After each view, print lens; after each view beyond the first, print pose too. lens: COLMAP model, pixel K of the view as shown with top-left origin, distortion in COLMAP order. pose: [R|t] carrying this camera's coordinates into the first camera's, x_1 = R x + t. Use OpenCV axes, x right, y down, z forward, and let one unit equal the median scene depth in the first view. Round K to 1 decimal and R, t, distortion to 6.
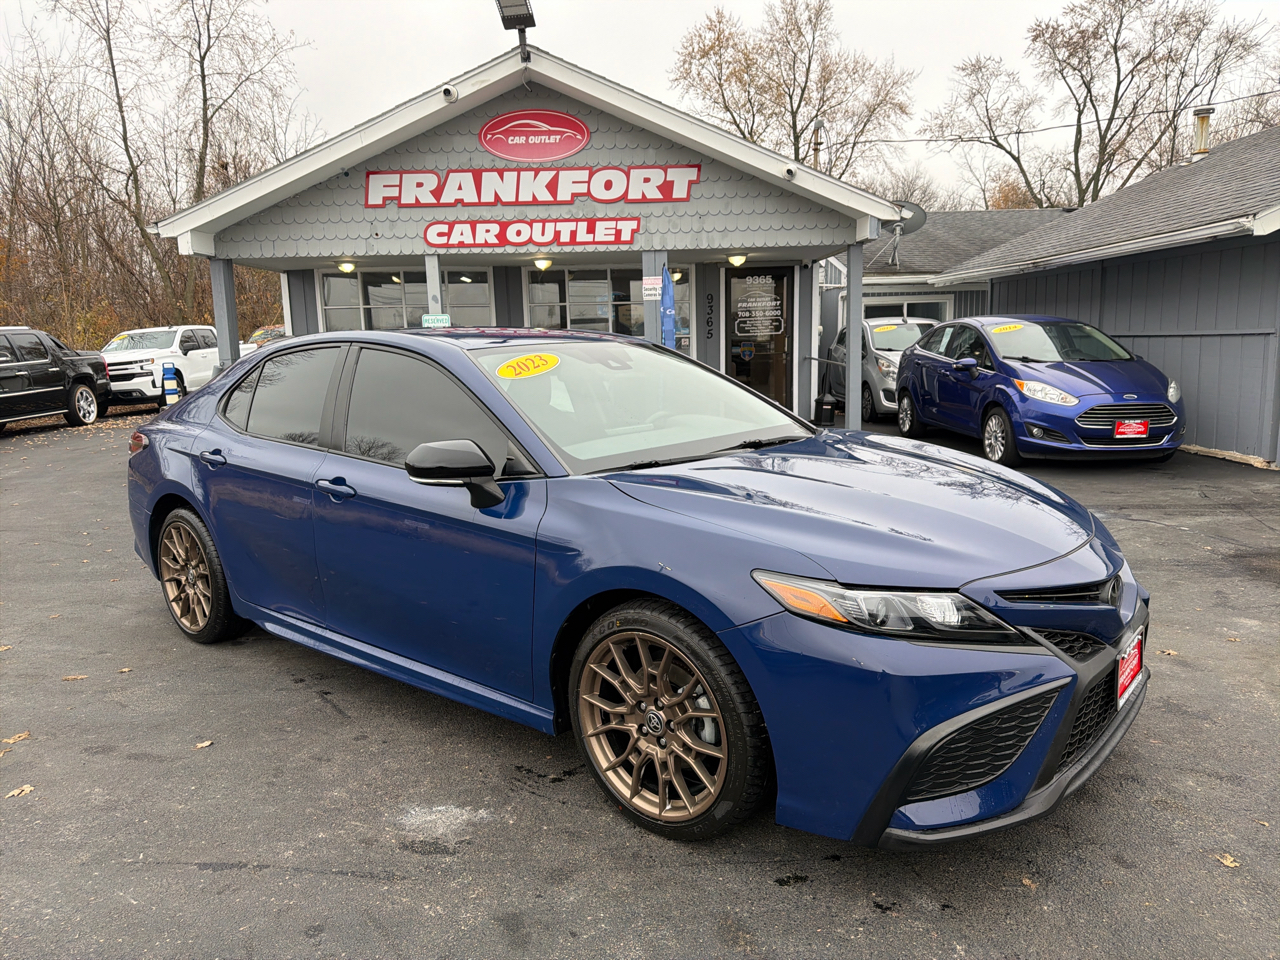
lens RADIAL K [[908.2, 0, 642.6], [0, 908.2, 493.7], [0, 0, 1]] dist [0.061548, -0.089570]
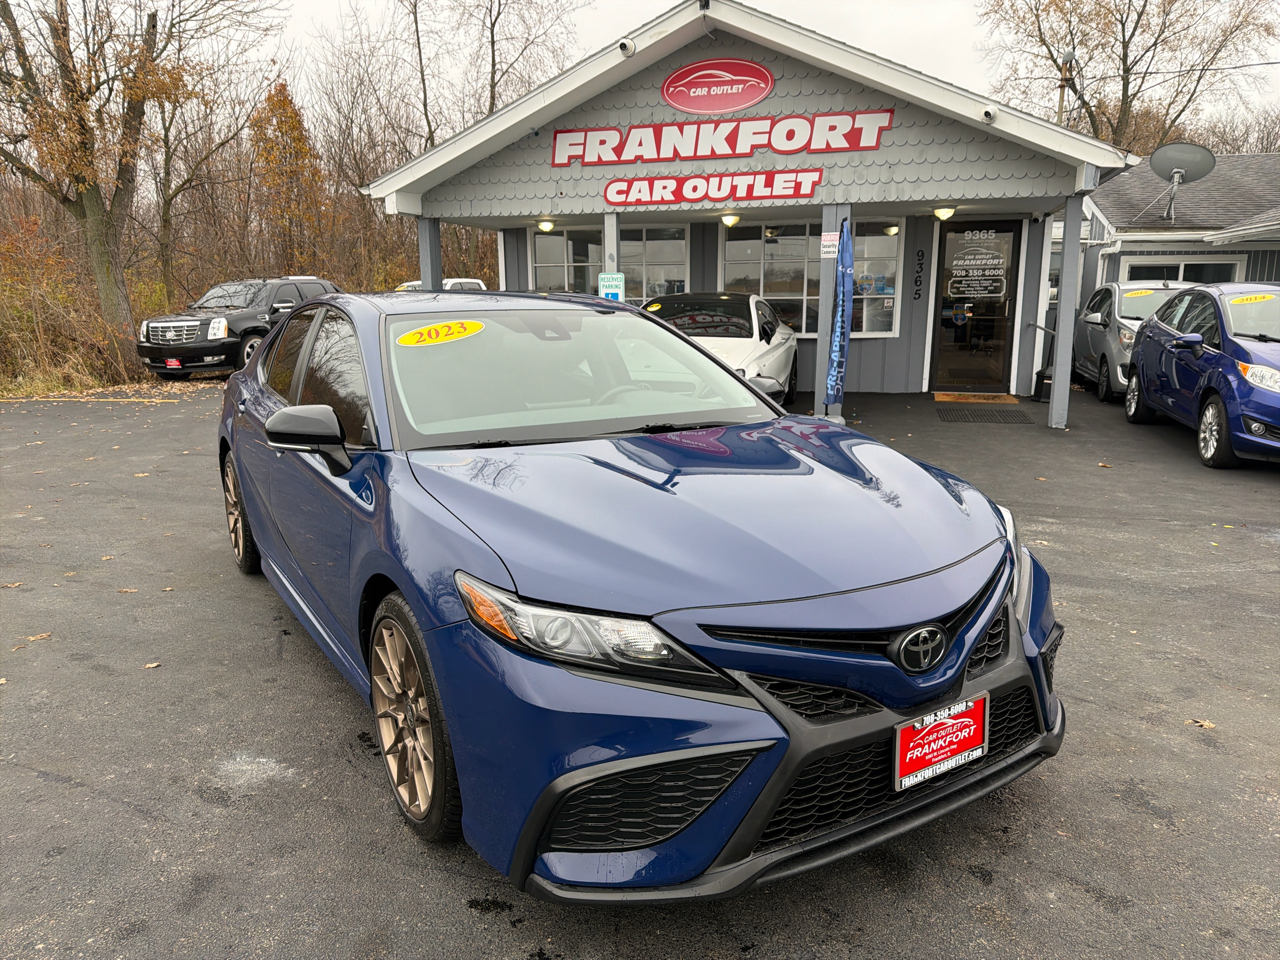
lens RADIAL K [[908.9, 0, 624.9], [0, 908.9, 484.9], [0, 0, 1]] dist [0.101607, -0.187062]
pose [[0.946981, 0.083661, -0.310207, 0.124054], [-0.071859, 0.996195, 0.049304, -0.013207], [0.313151, -0.024399, 0.949390, 0.038035]]
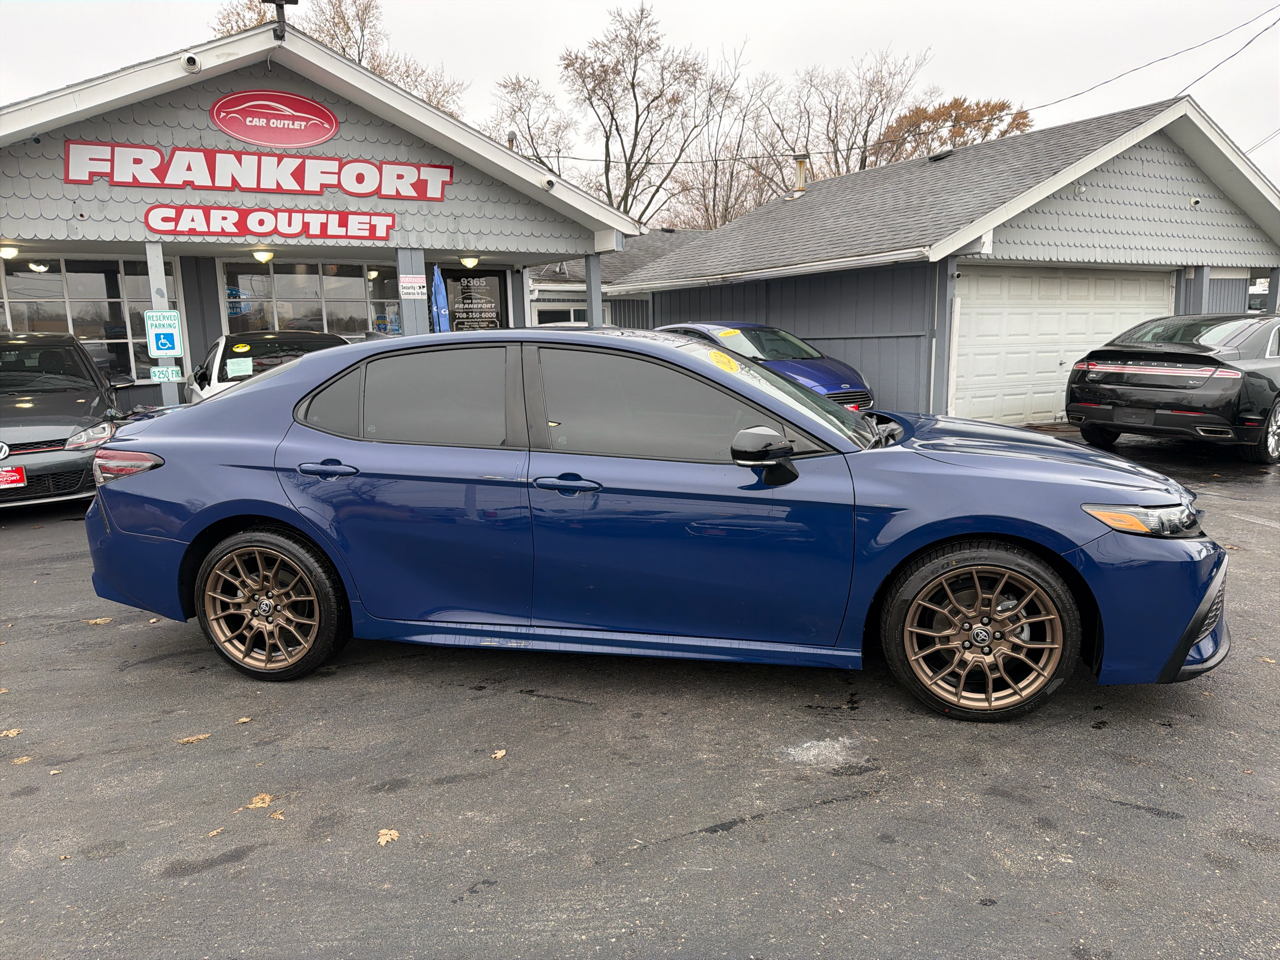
lens RADIAL K [[907.0, 0, 640.5], [0, 907.0, 491.8], [0, 0, 1]] dist [0.029543, -0.052247]
pose [[0.877675, -0.079635, 0.472595, -0.255492], [0.080454, 0.996586, 0.018518, -0.003368], [-0.472456, 0.021769, 0.881085, 0.023821]]
